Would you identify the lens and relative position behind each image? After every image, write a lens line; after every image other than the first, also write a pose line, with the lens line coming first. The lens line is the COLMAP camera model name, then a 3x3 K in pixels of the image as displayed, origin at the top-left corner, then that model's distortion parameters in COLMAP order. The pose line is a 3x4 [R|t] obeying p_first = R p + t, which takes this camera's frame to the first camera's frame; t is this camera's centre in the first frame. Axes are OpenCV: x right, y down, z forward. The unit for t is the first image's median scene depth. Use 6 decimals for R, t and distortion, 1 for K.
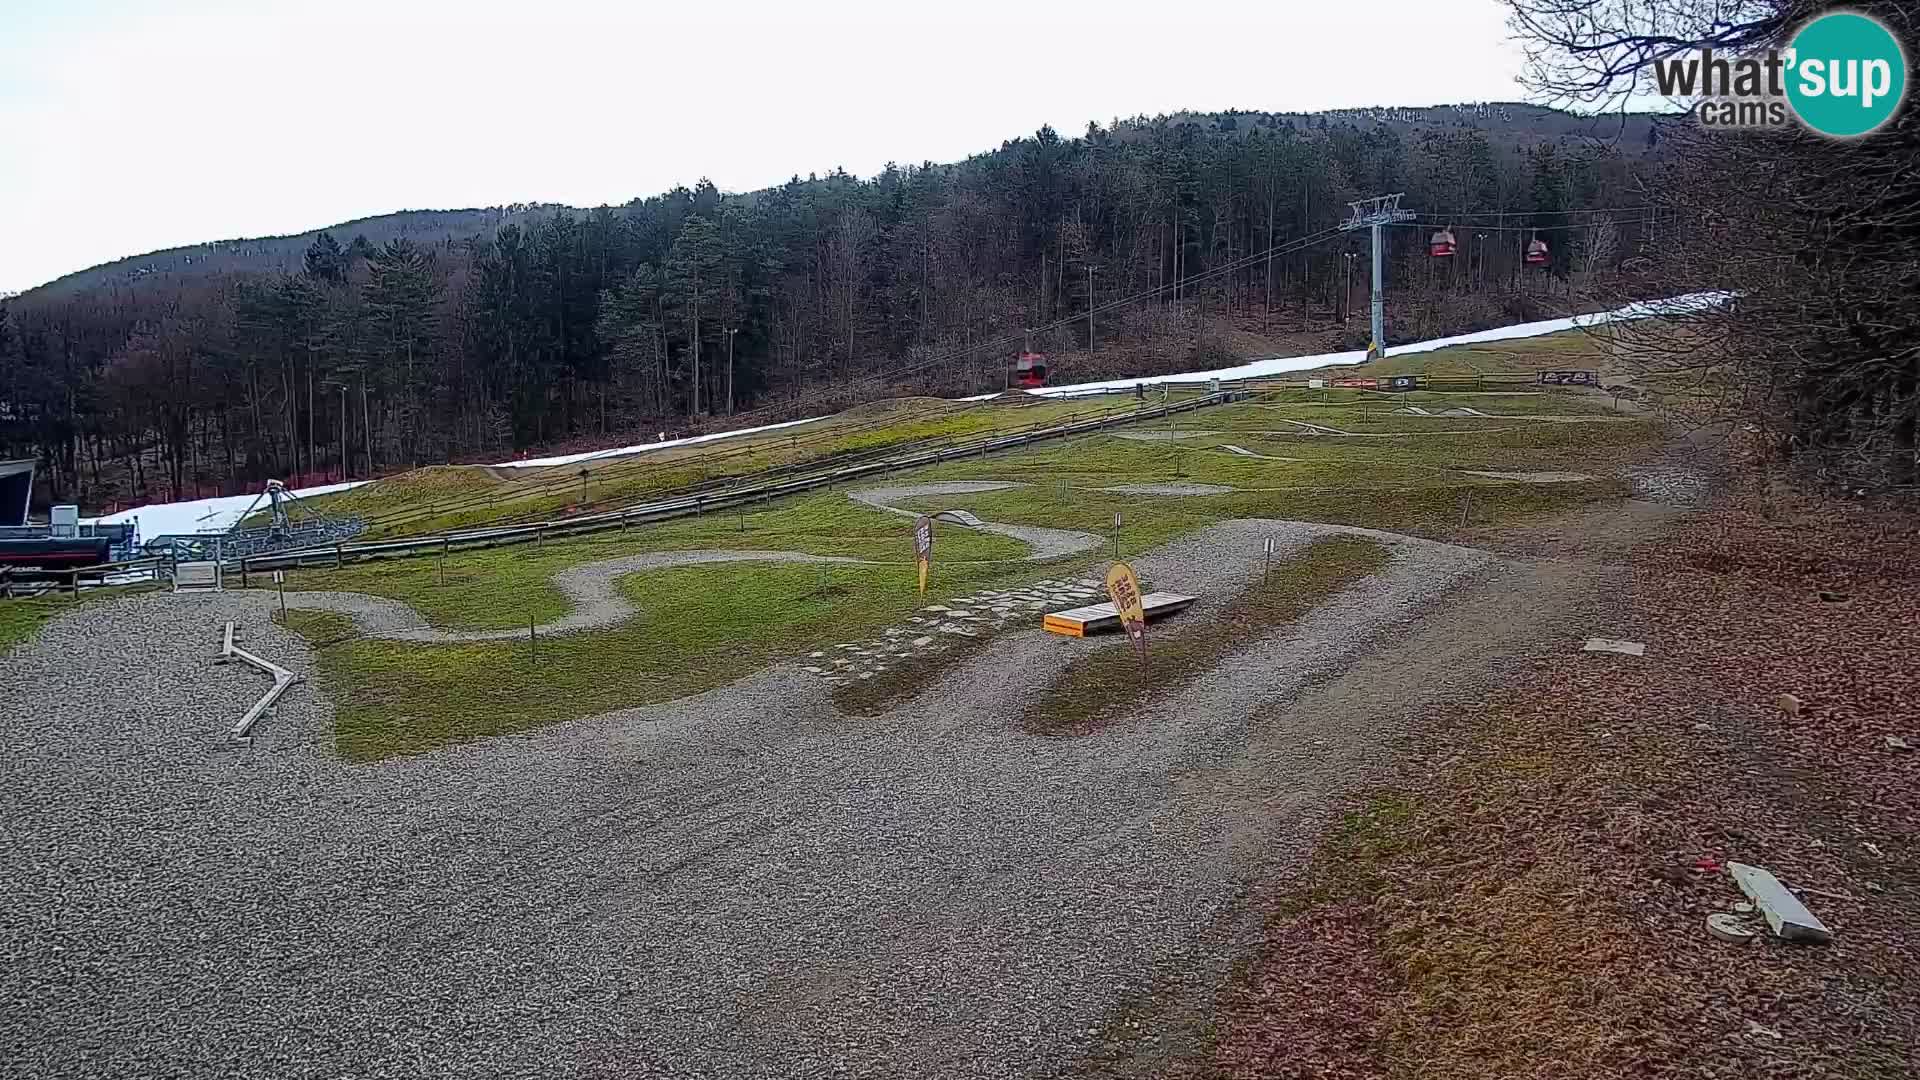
lens RADIAL K [[1670.9, 0, 954.4], [0, 1670.9, 426.4], [0, 0, 1]] dist [0.121975, -0.002805]
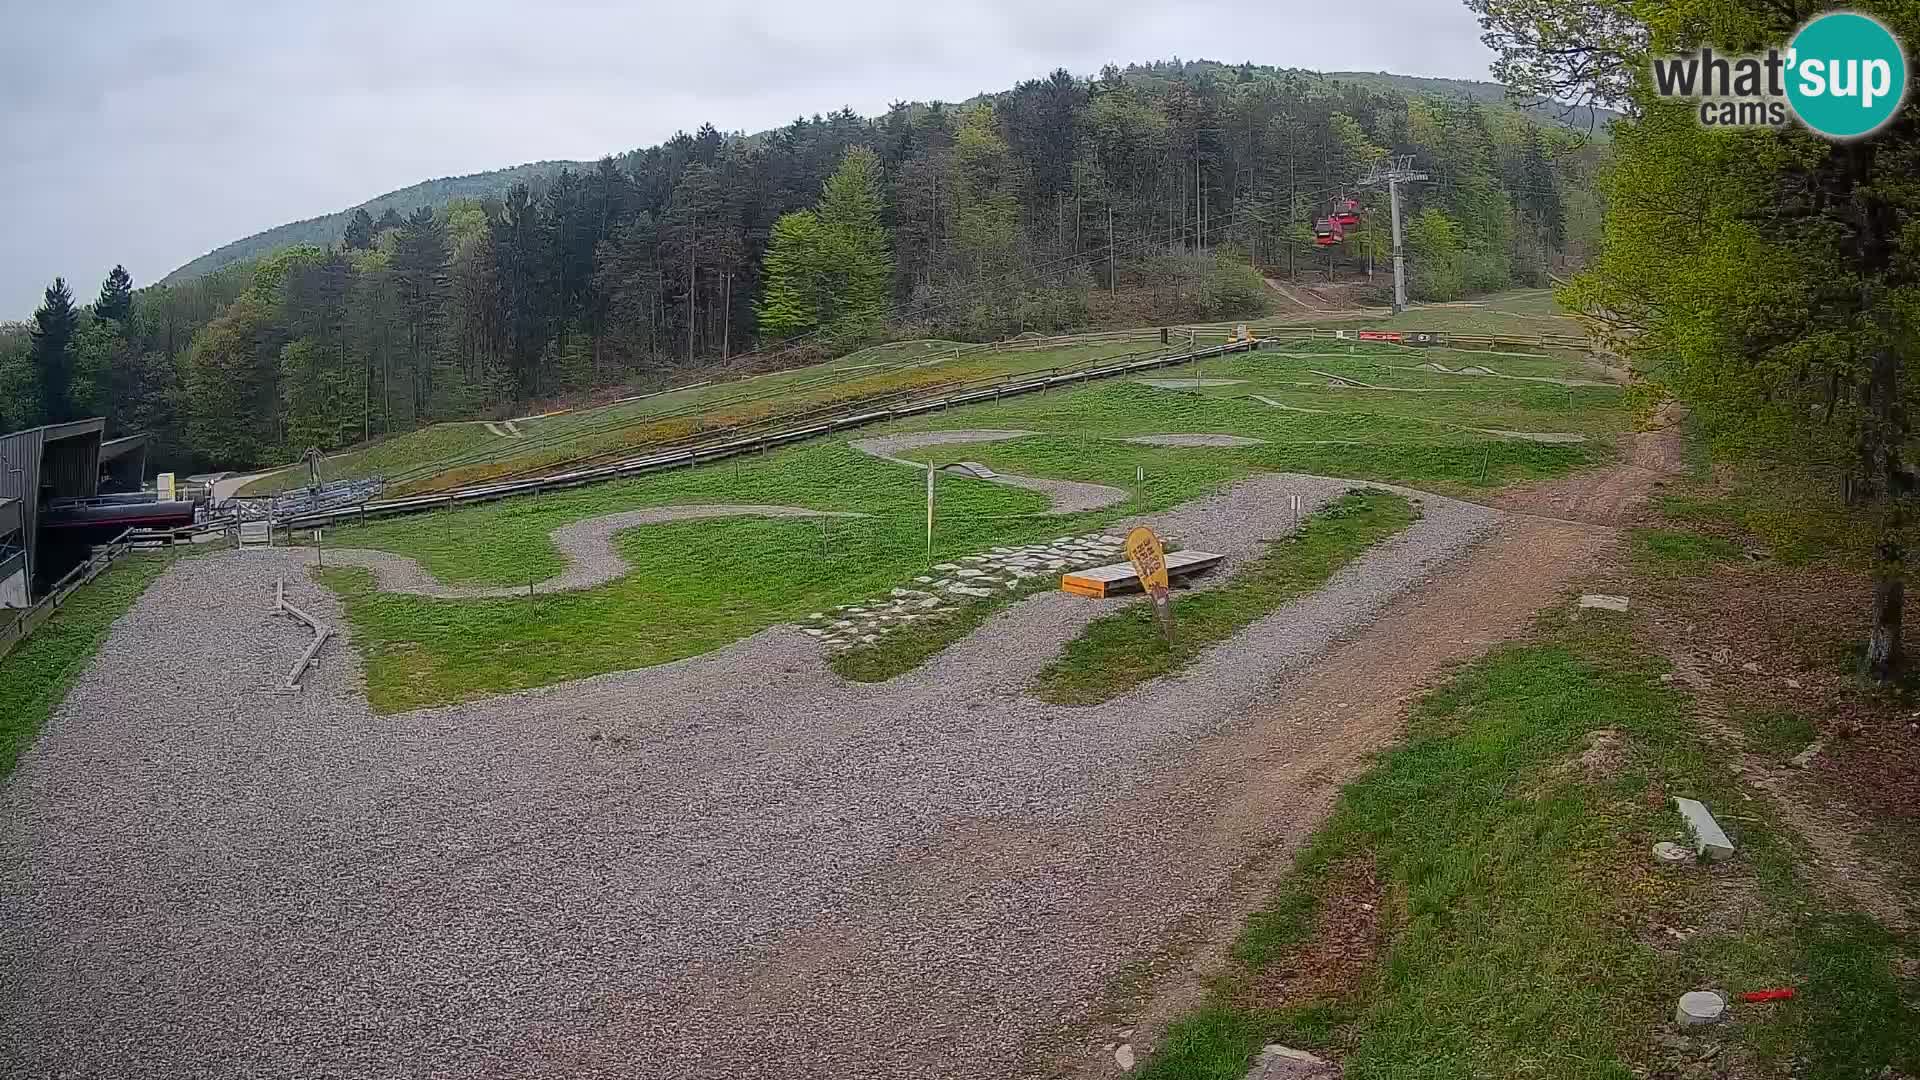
lens RADIAL K [[1527.0, 0, 960.0], [0, 1527.0, 540.0], [0, 0, 1]] dist [-0.000998, -0.000413]
pose [[0.999996, 0.001057, -0.002572, -0.000637], [-0.000826, 0.996106, 0.088163, 0.013999], [0.002655, -0.088160, 0.996103, 0.116497]]
